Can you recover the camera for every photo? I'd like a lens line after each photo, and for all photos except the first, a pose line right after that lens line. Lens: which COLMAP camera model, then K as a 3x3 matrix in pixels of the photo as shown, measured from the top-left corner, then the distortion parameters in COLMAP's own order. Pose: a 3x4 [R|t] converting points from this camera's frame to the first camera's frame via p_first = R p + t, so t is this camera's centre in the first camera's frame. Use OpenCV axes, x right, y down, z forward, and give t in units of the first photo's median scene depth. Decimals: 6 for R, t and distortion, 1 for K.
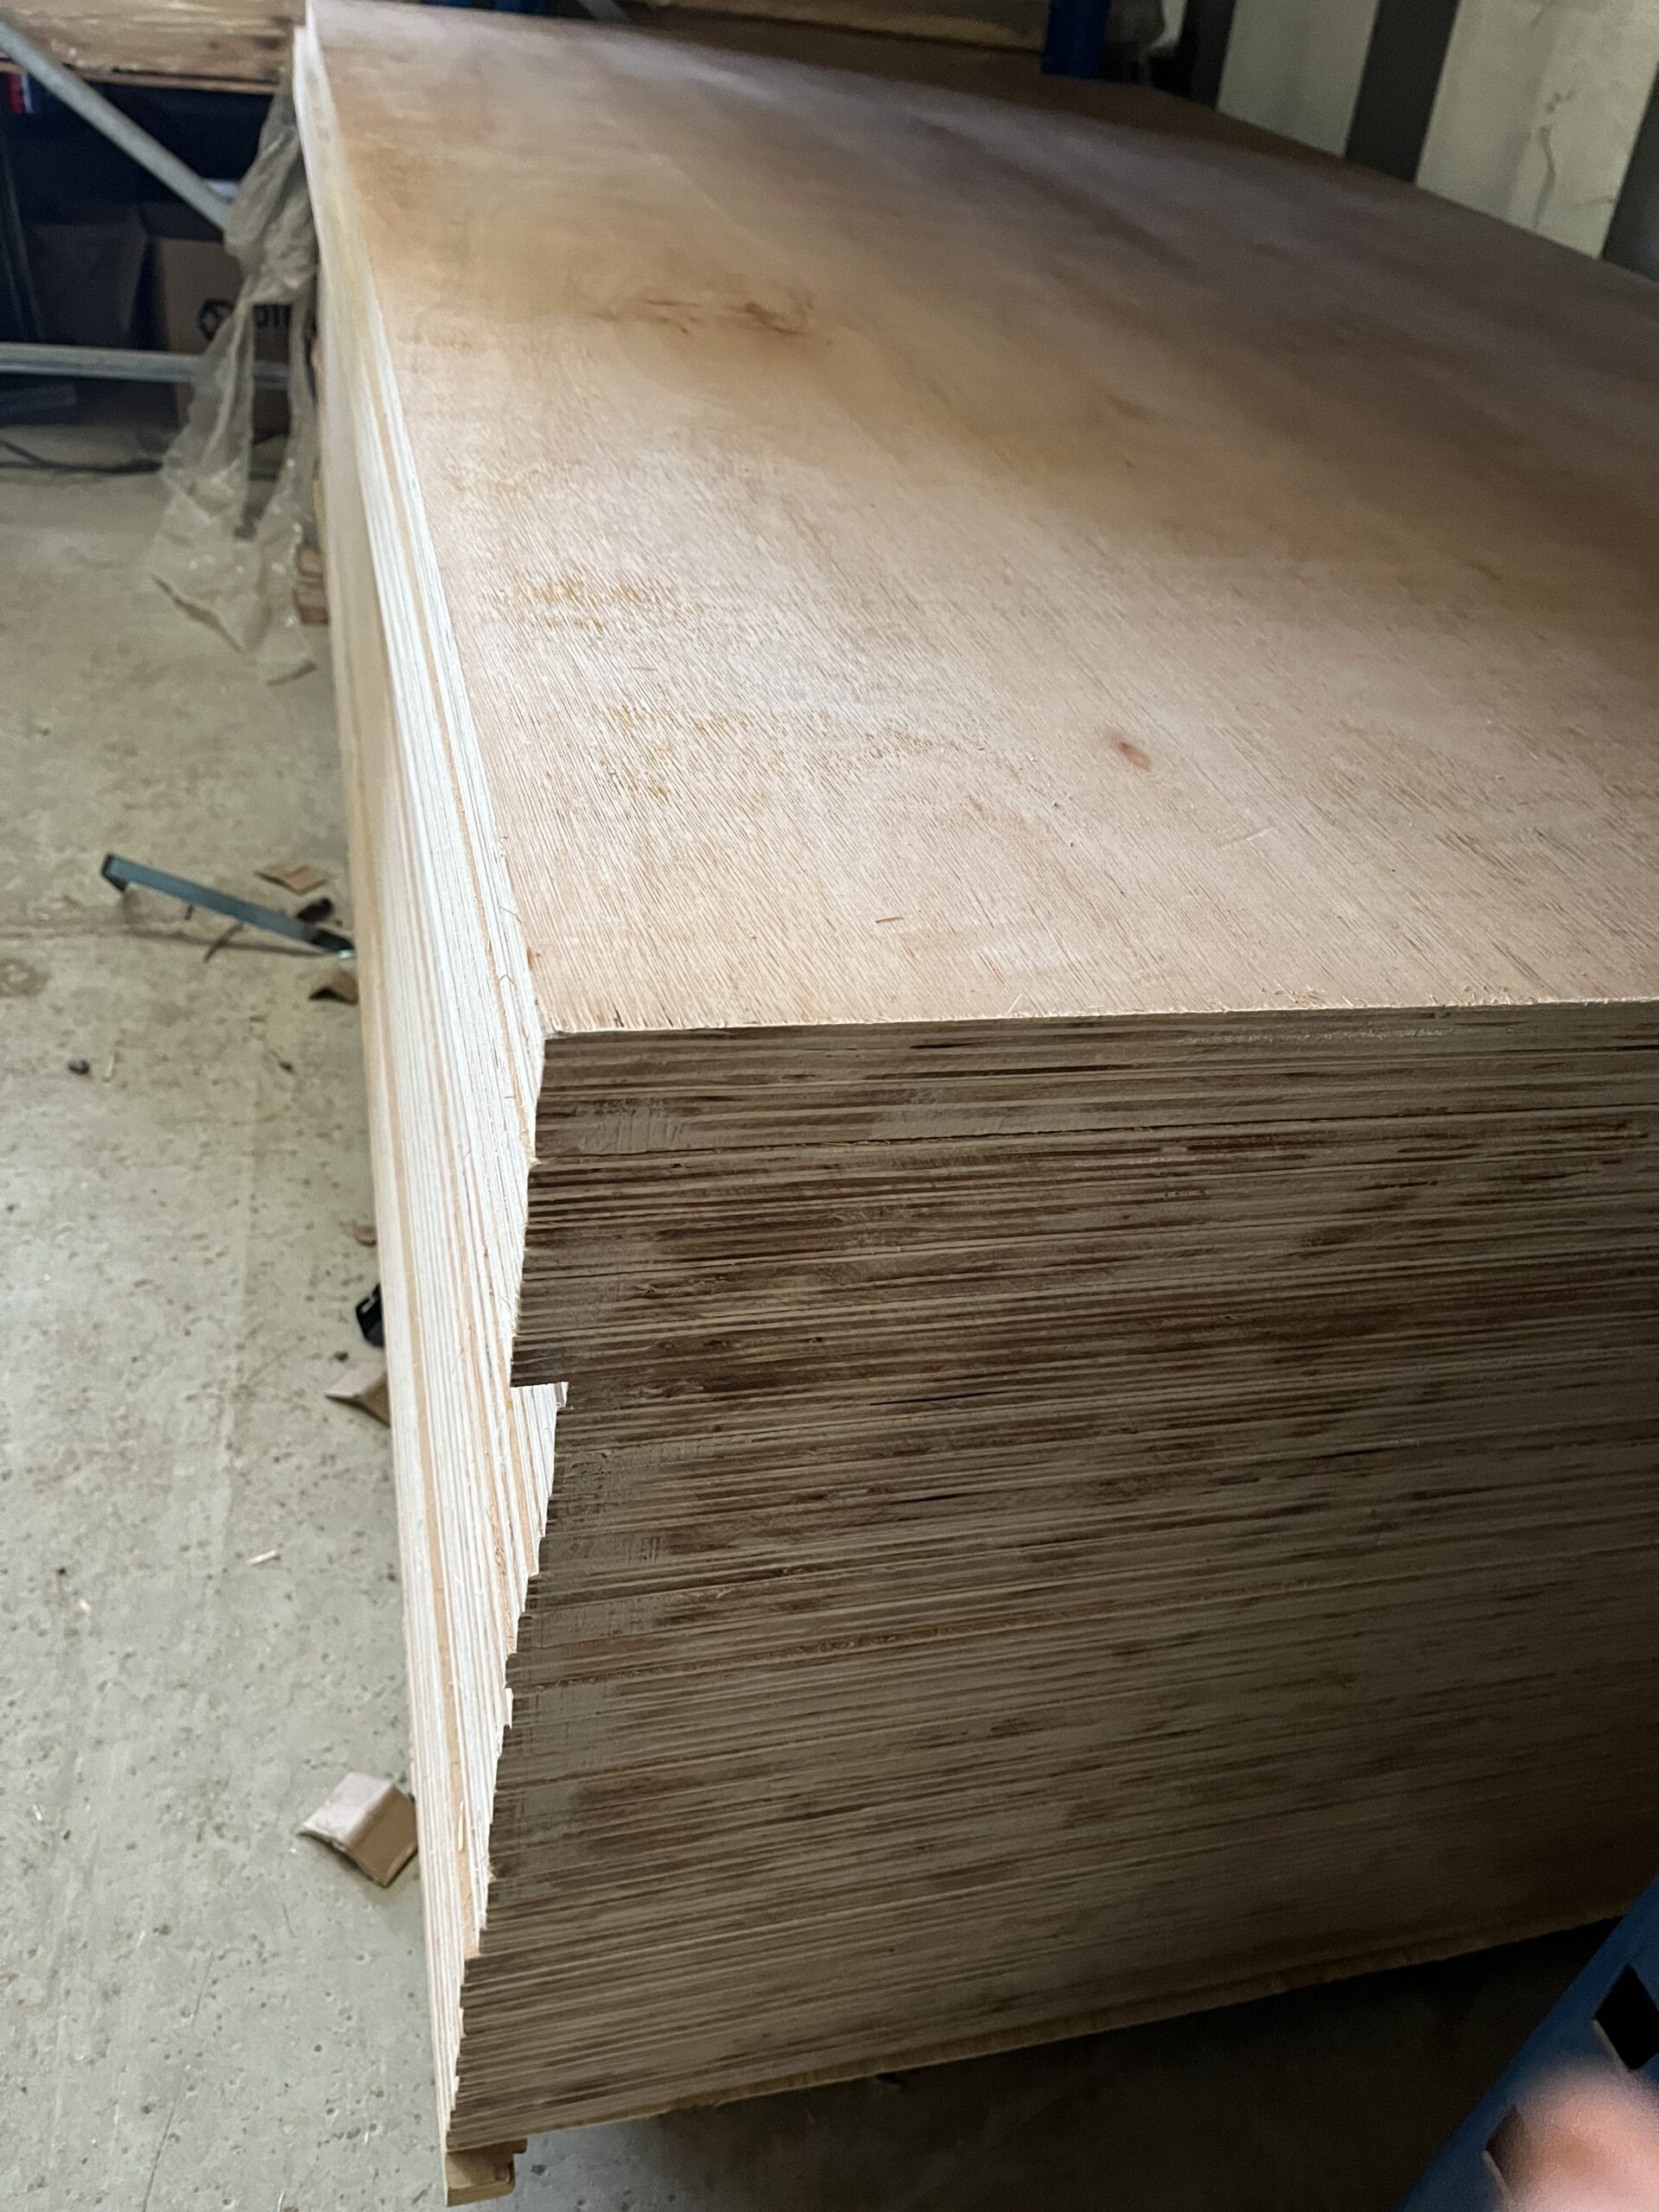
lens RADIAL K [[1716.8, 0, 829.5], [0, 1716.8, 1106.0], [0, 0, 1]] dist [0.007078, 0.001413]
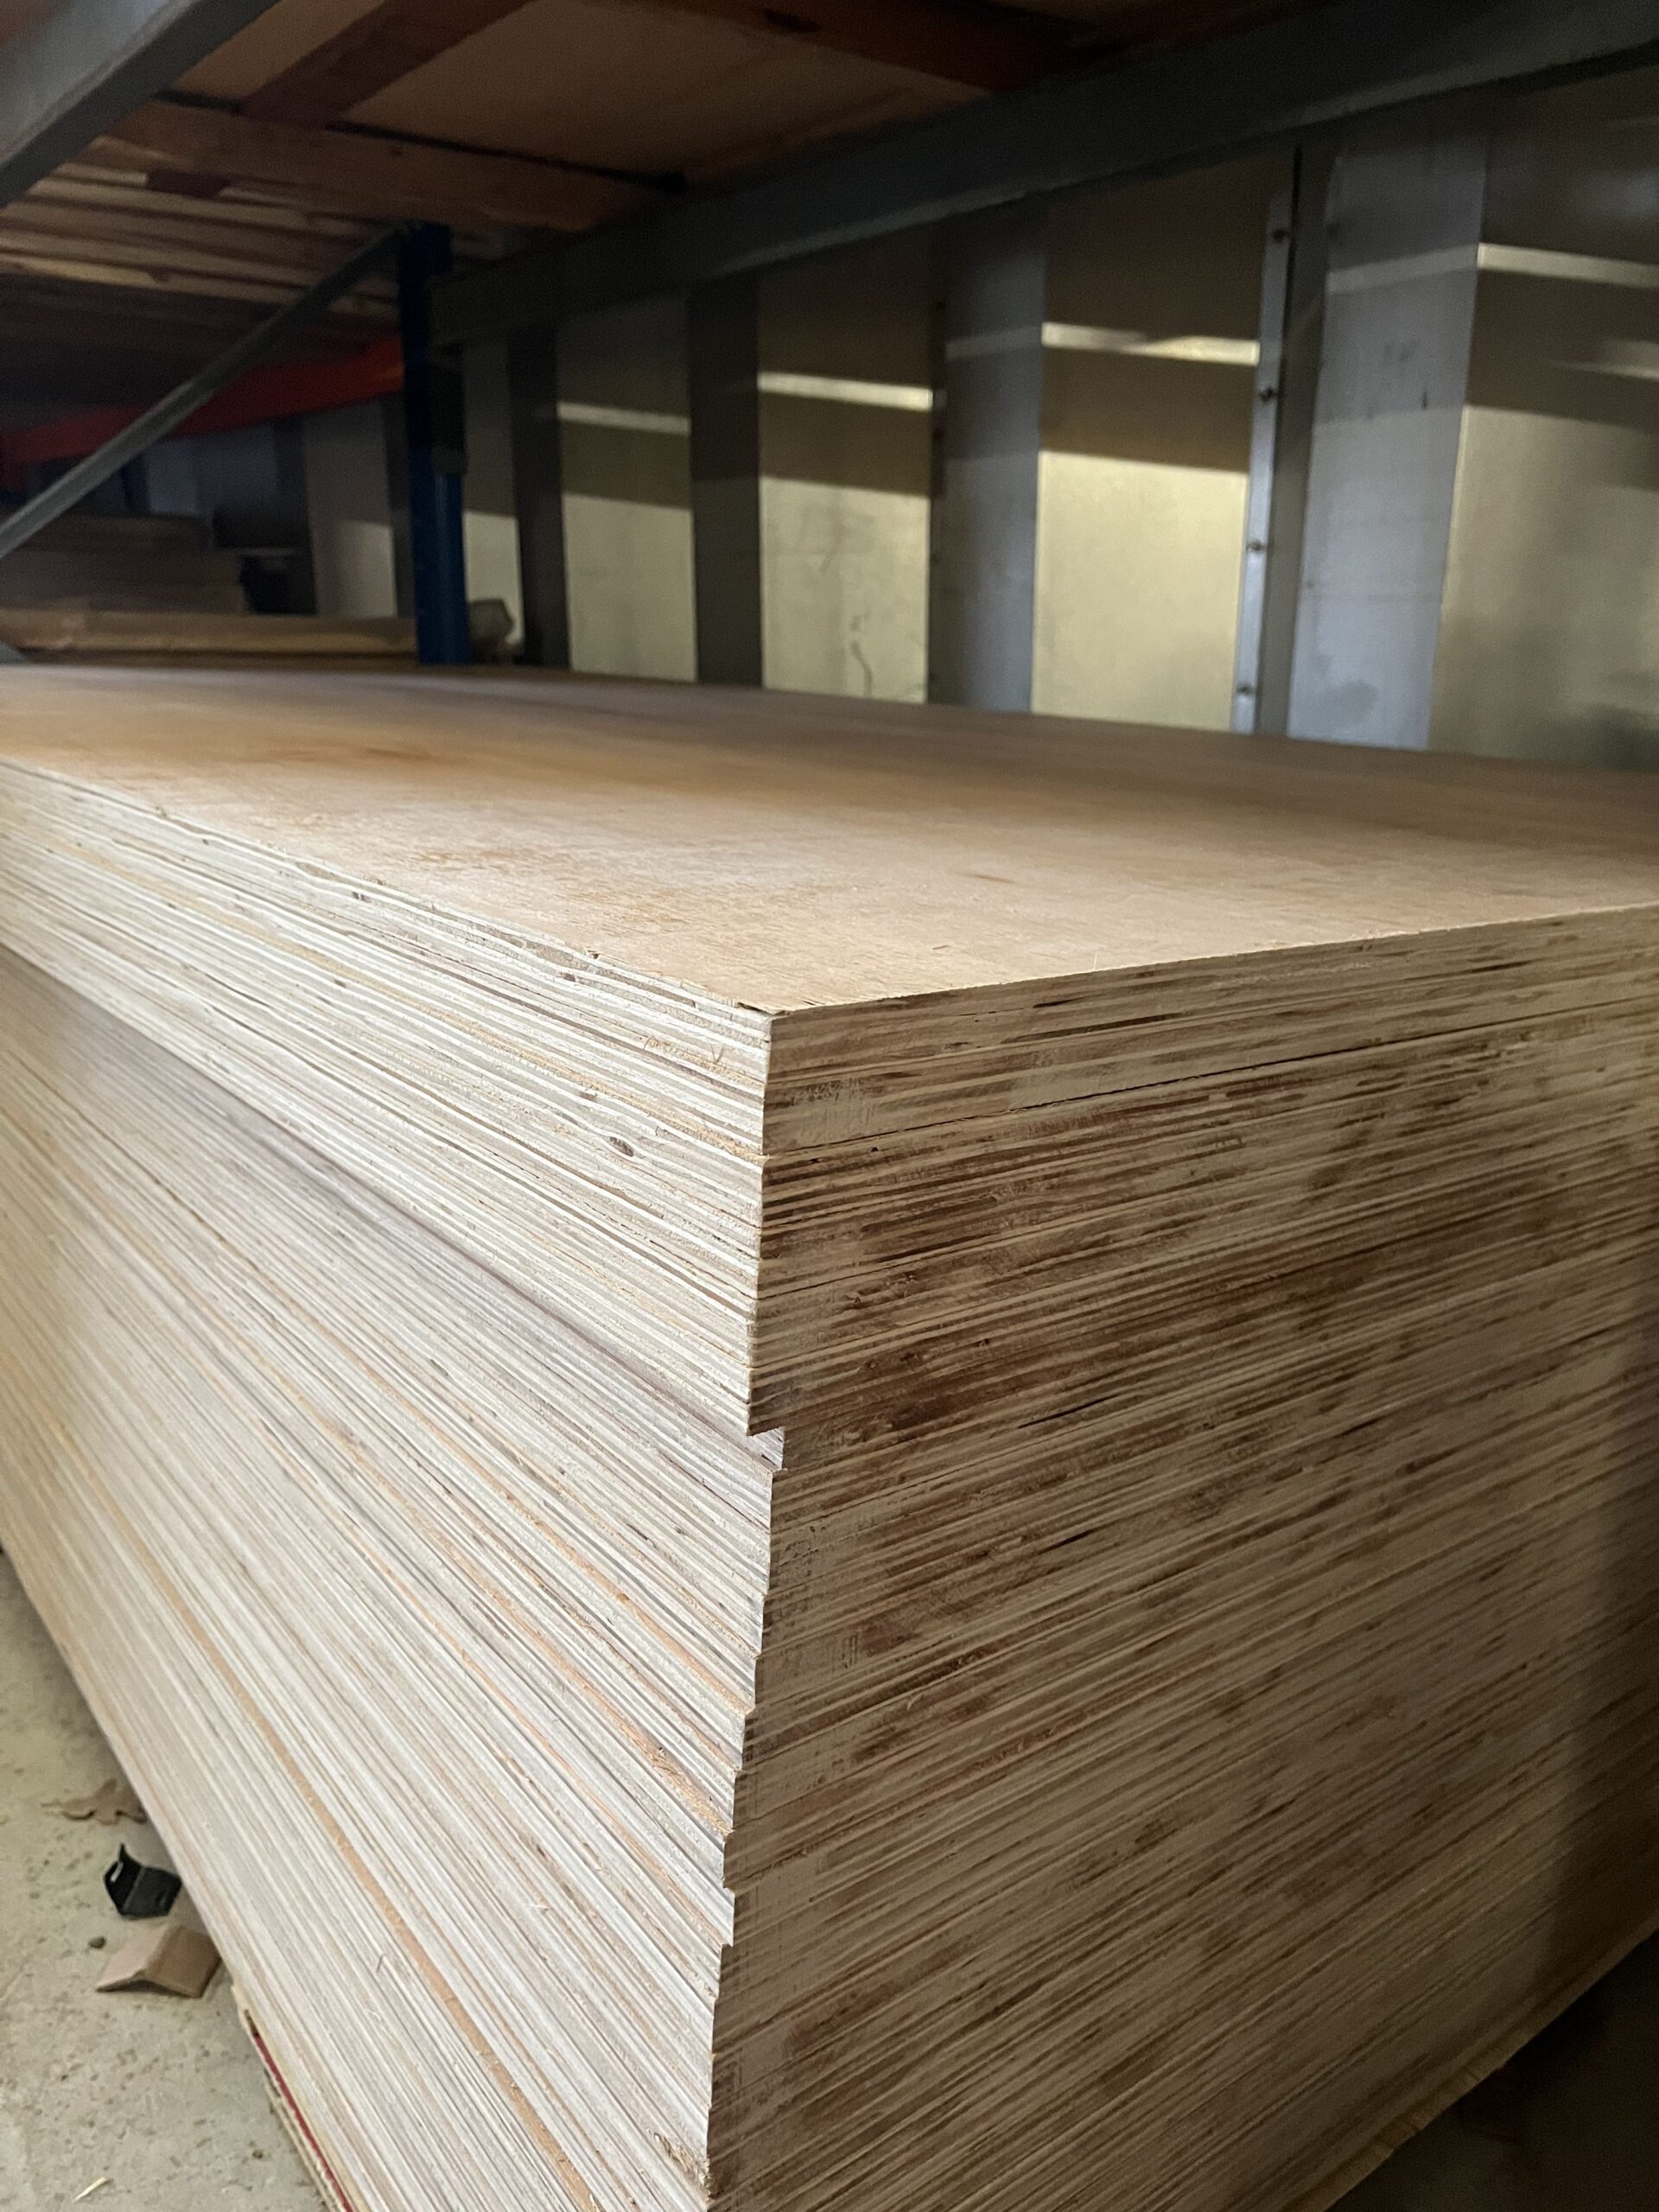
lens RADIAL K [[1704.0, 0, 826.4], [0, 1704.0, 1088.2], [0, 0, 1]] dist [0.007403, -0.012083]
pose [[0.918876, -0.193955, 0.343583, -0.393315], [0.295483, 0.915358, -0.273512, 0.233503], [-0.261452, 0.352846, 0.898411, 0.044122]]
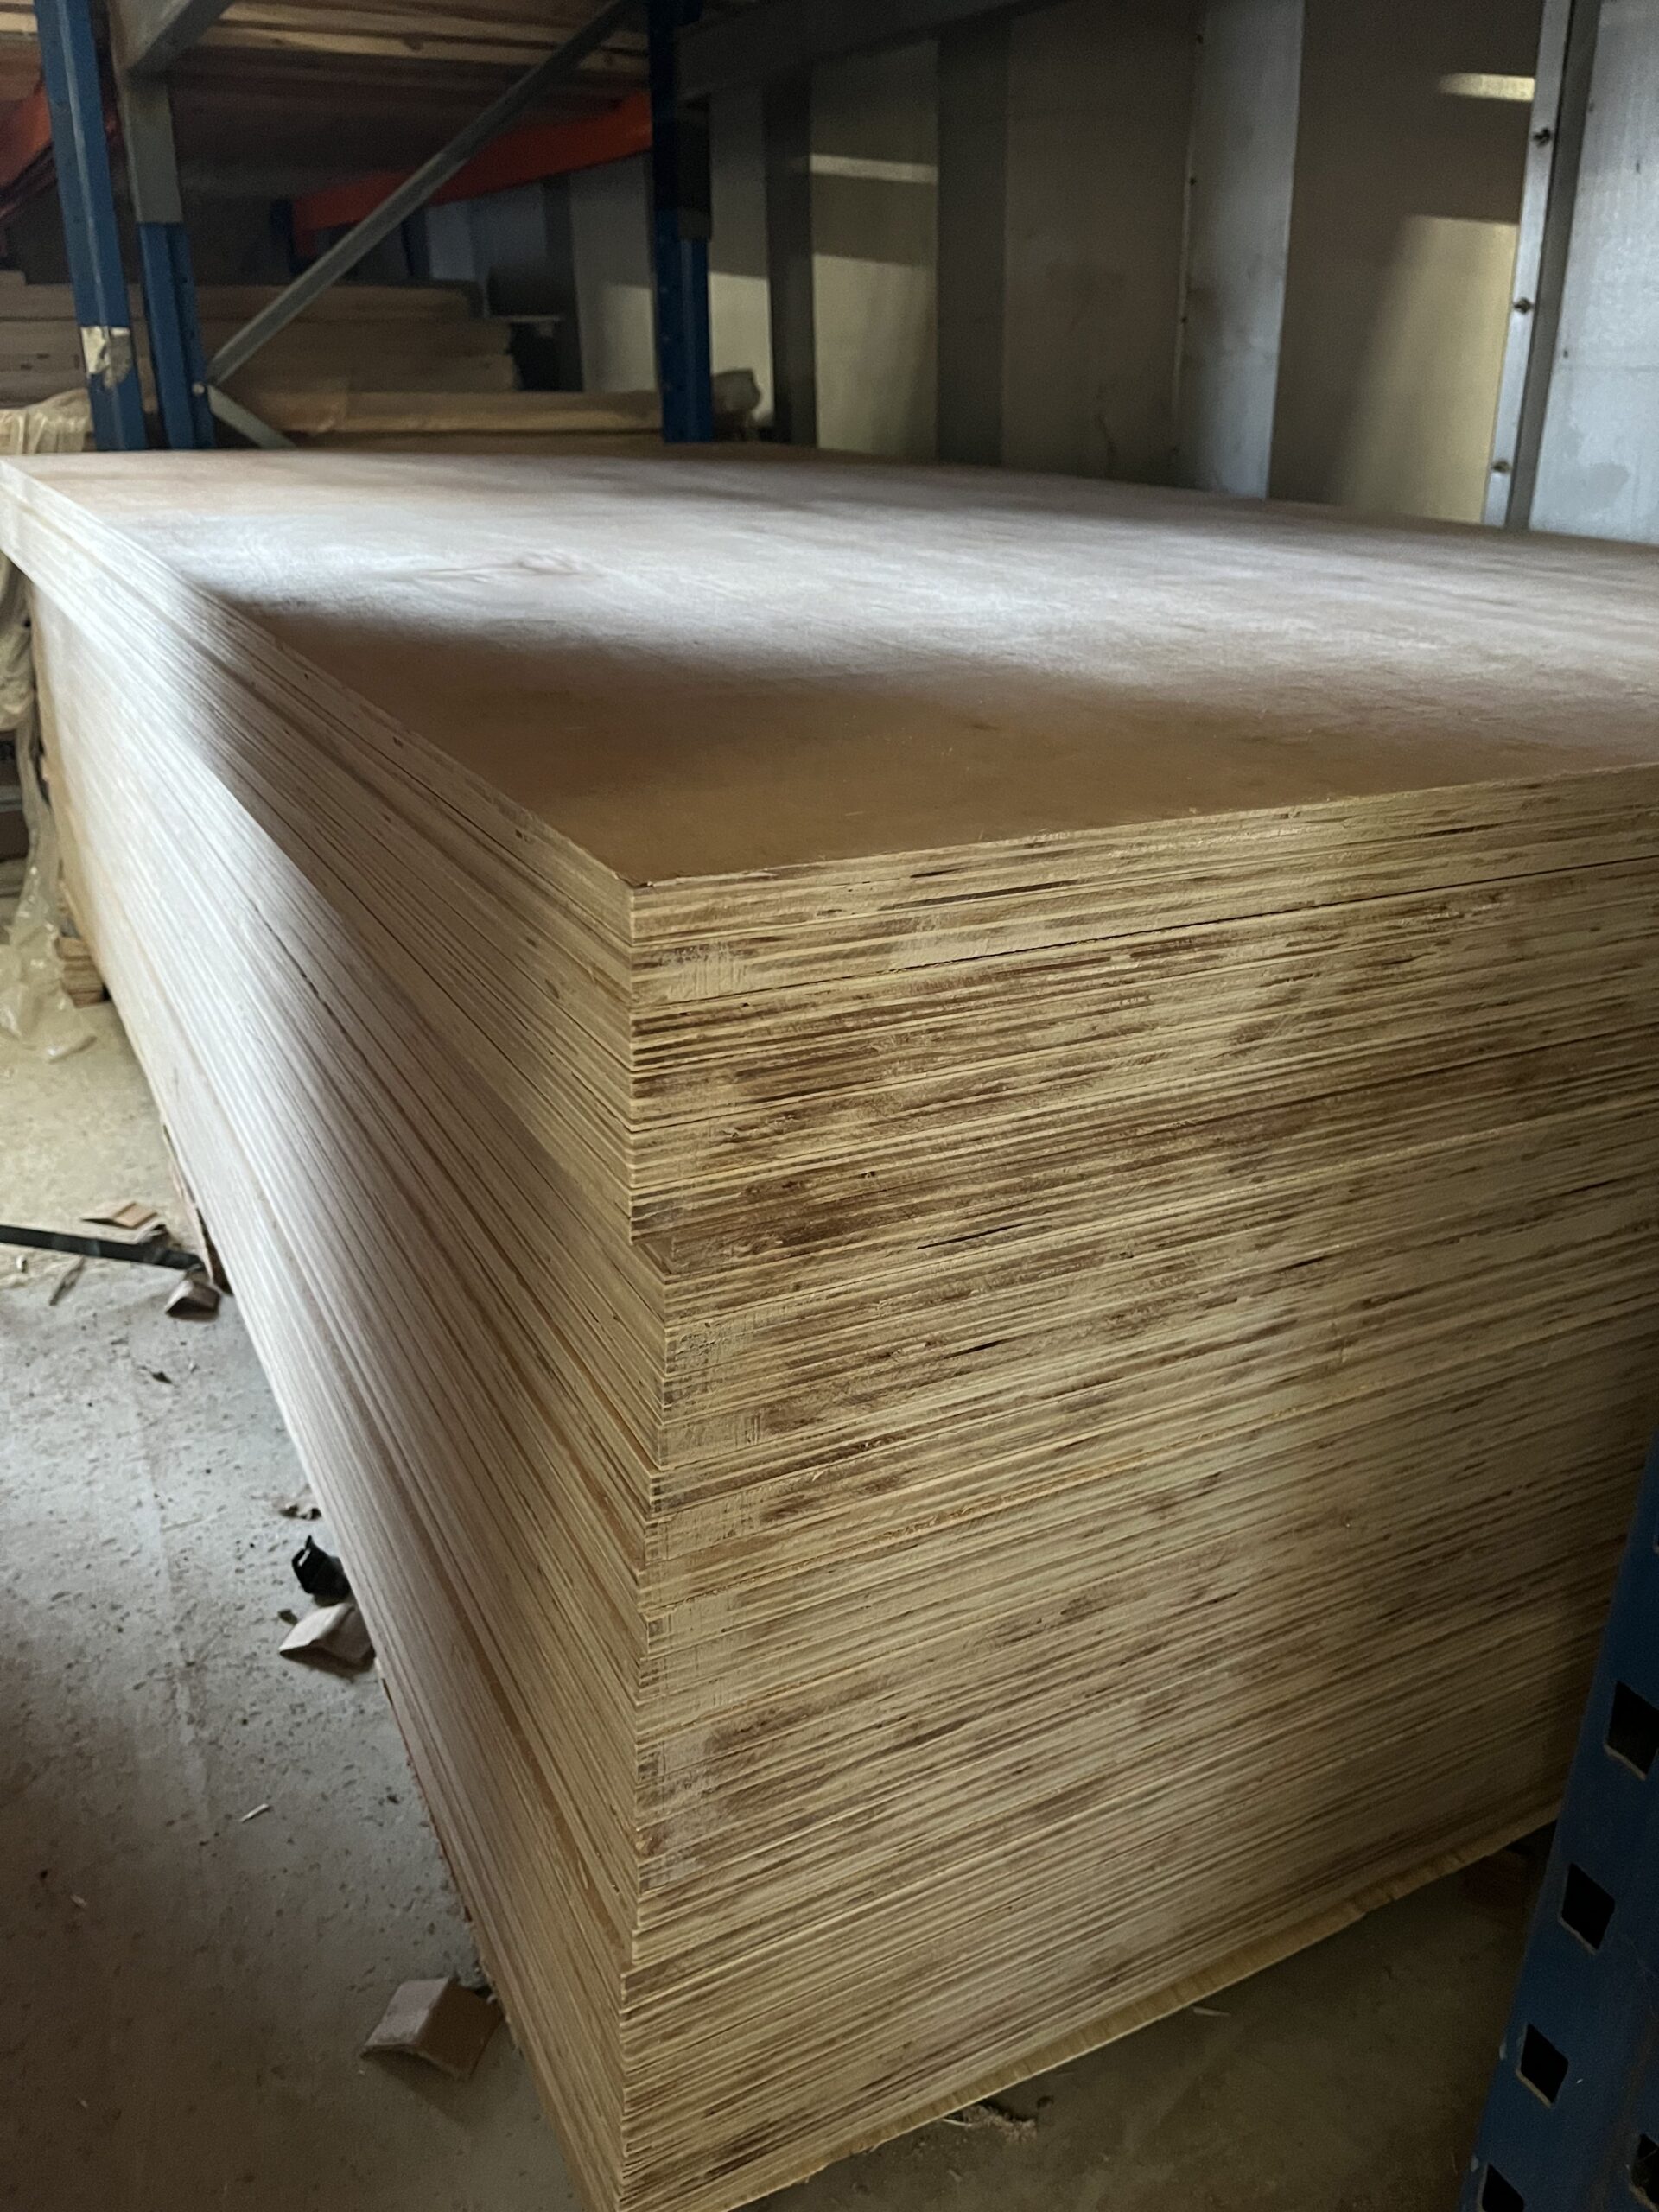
lens RADIAL K [[1694.4, 0, 829.5], [0, 1694.4, 1106.0], [0, 0, 1]] dist [0.063444, -0.120740]
pose [[0.967773, -0.194428, 0.160044, -0.197197], [0.222810, 0.957264, -0.184393, 0.279581], [-0.117353, 0.214110, 0.969734, -0.116196]]
